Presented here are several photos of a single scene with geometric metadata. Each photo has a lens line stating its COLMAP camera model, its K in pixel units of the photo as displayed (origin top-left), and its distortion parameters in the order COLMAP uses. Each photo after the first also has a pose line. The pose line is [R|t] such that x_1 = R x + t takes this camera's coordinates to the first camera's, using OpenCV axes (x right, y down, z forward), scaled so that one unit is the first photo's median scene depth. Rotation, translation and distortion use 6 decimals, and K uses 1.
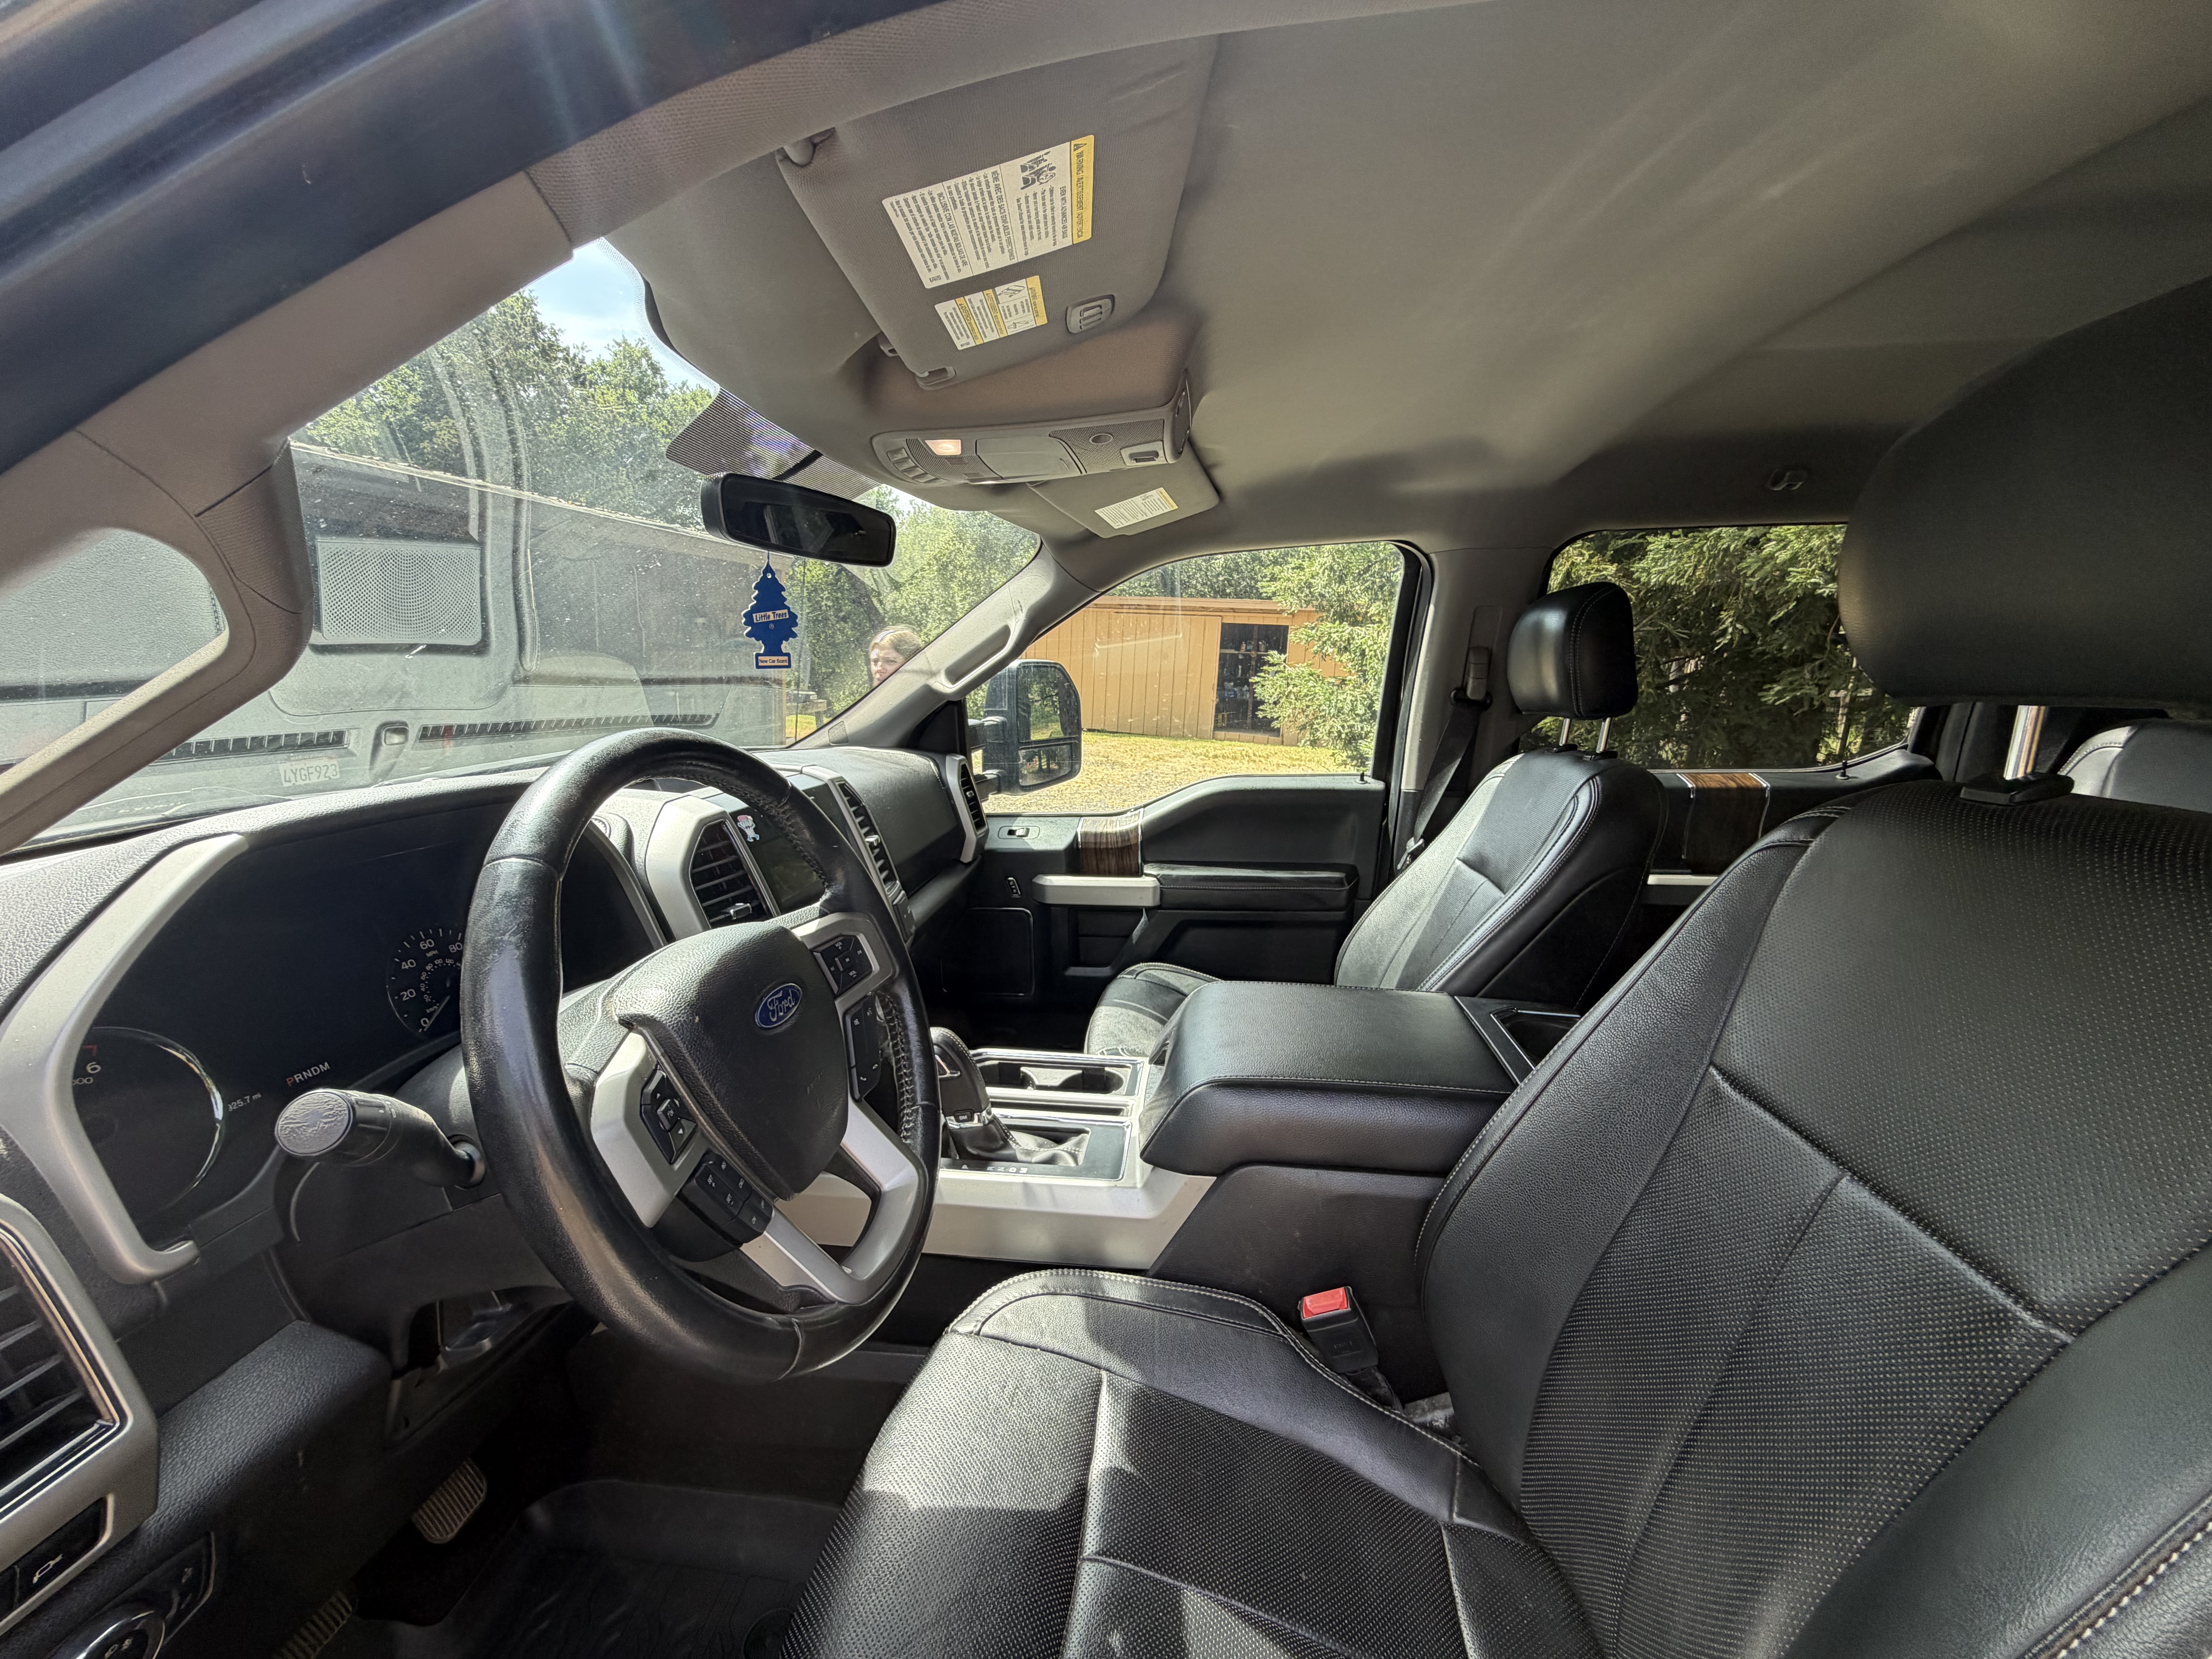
lens RADIAL K [[879.1, 0, 1100.7], [0, 879.1, 828.4], [0, 0, 1]] dist [-0.001376, -0.000008]
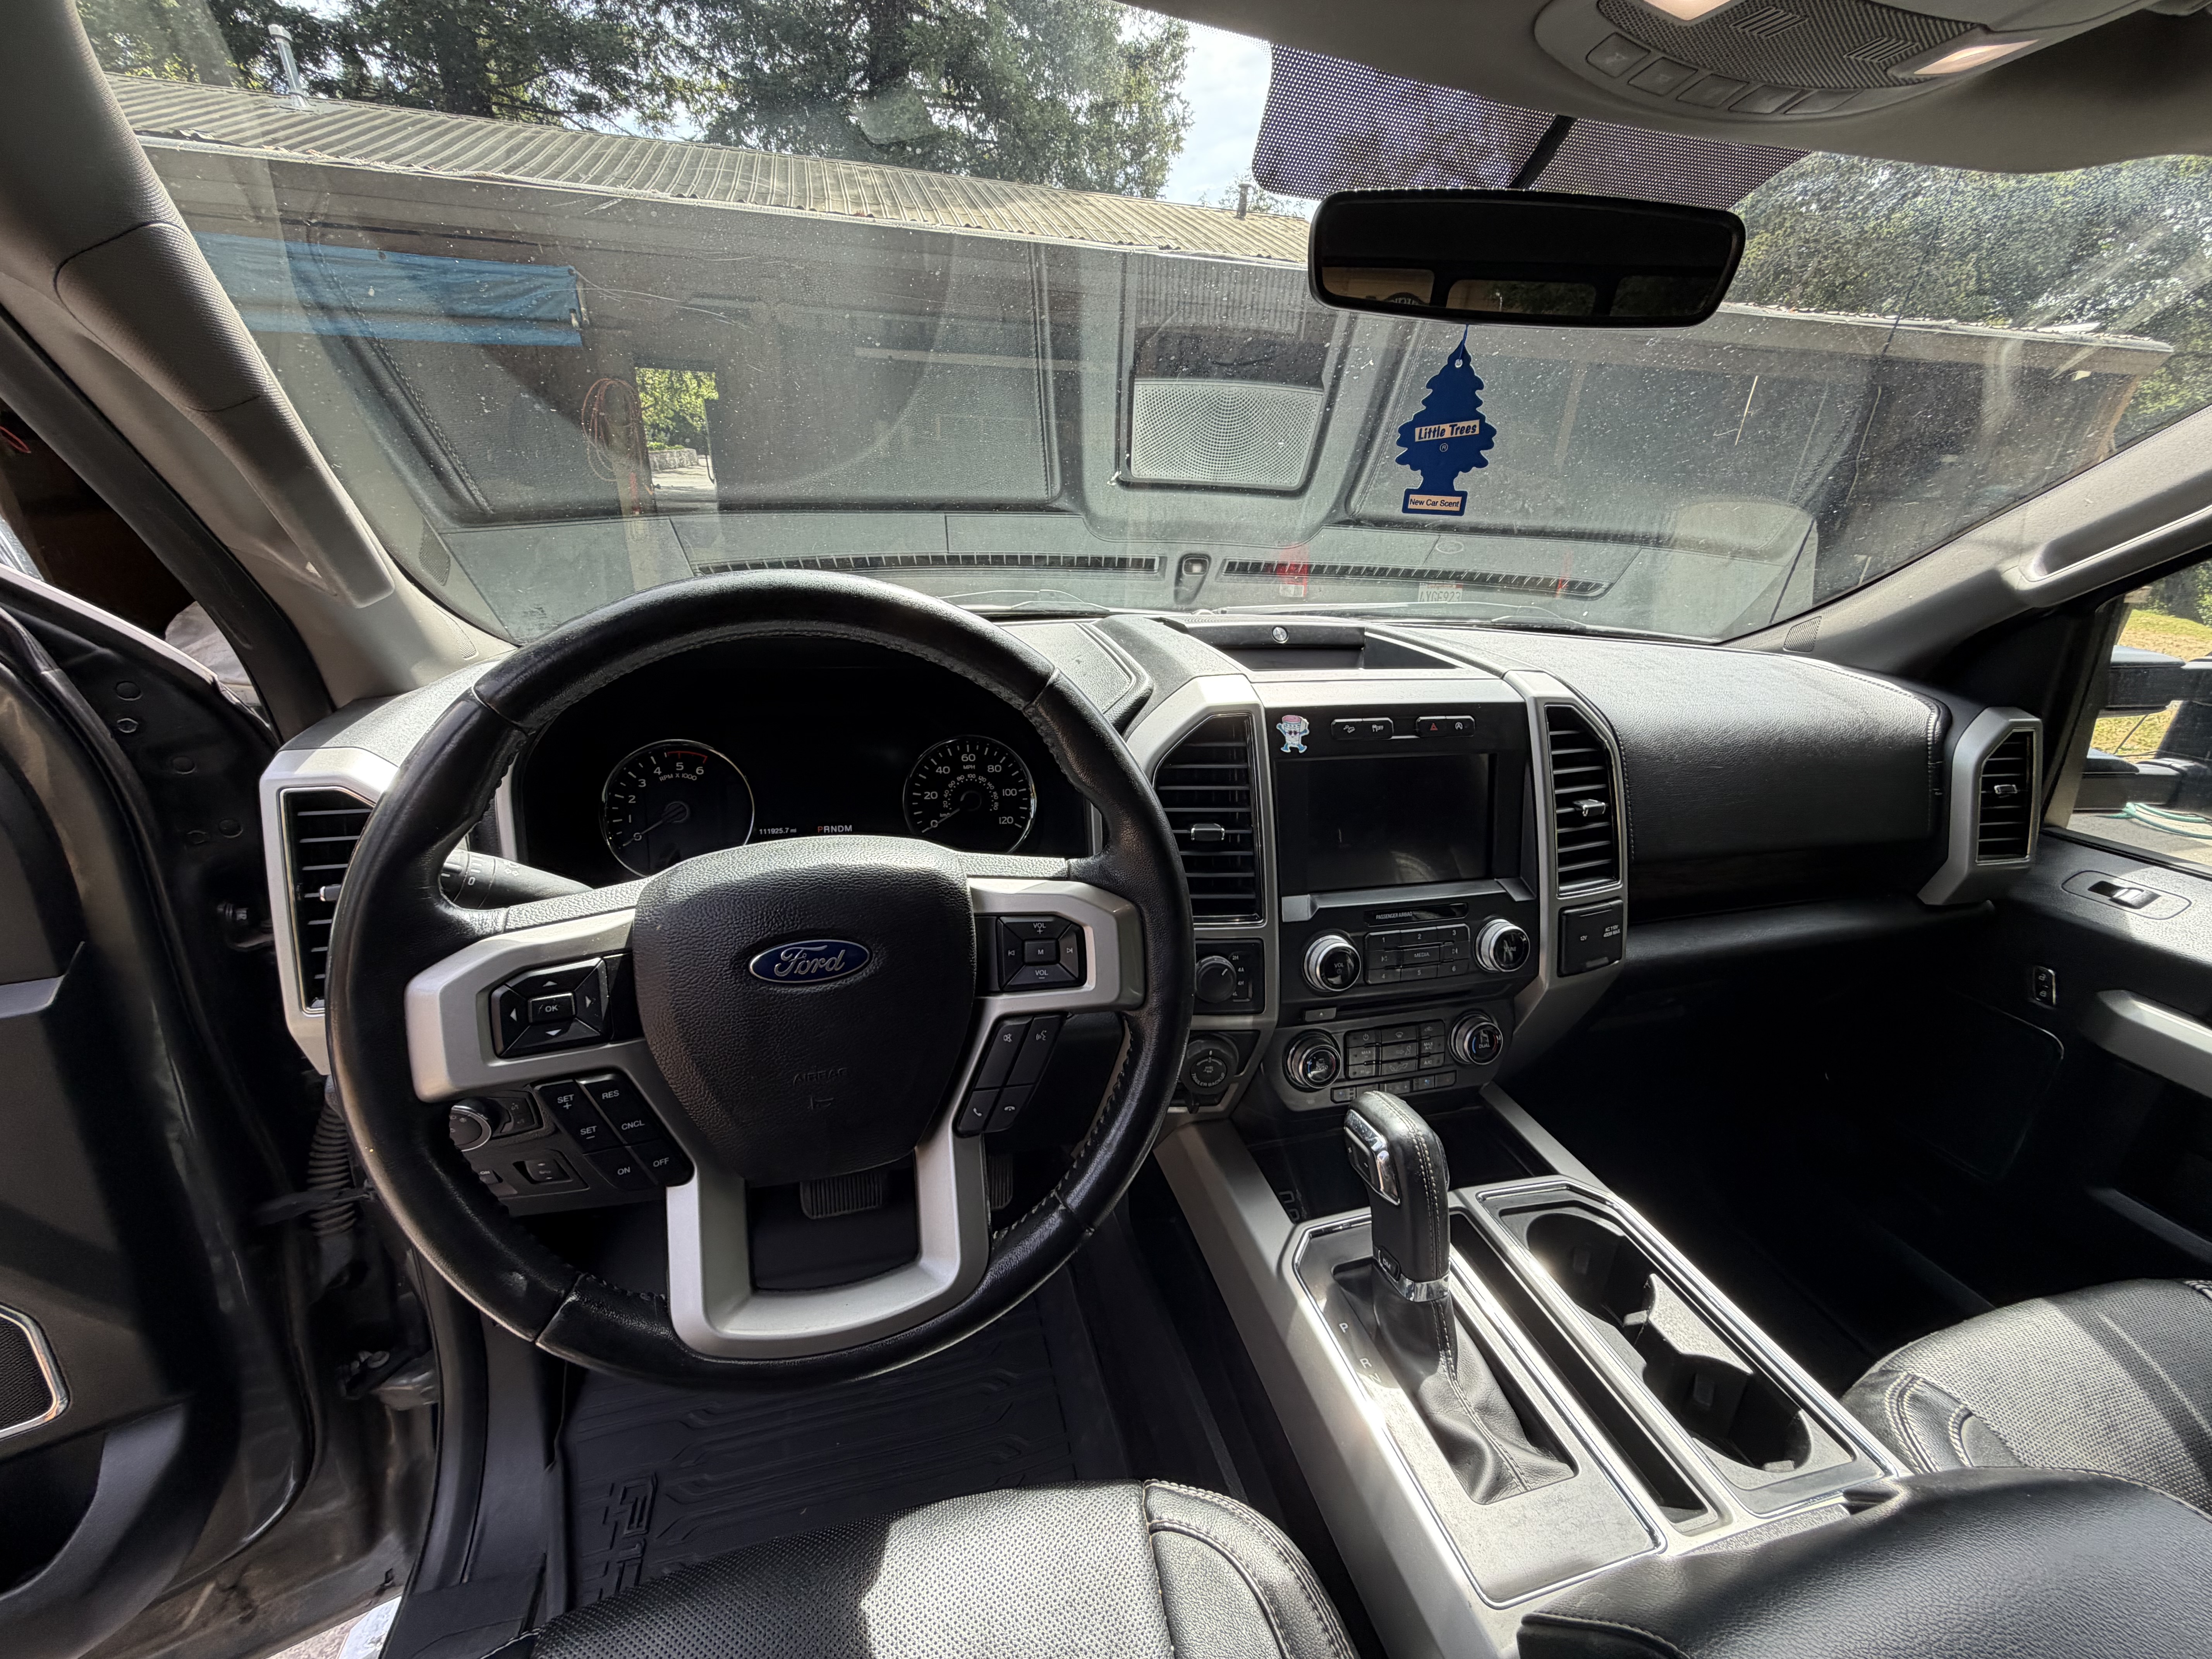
lens RADIAL K [[879.1, 0, 1100.7], [0, 879.1, 828.4], [0, 0, 1]] dist [-0.001376, -0.000008]
pose [[0.371619, 0.349320, -0.860160, 0.194229], [-0.207730, 0.934308, 0.289685, -0.100521], [0.904847, 0.071029, 0.419771, 0.511907]]
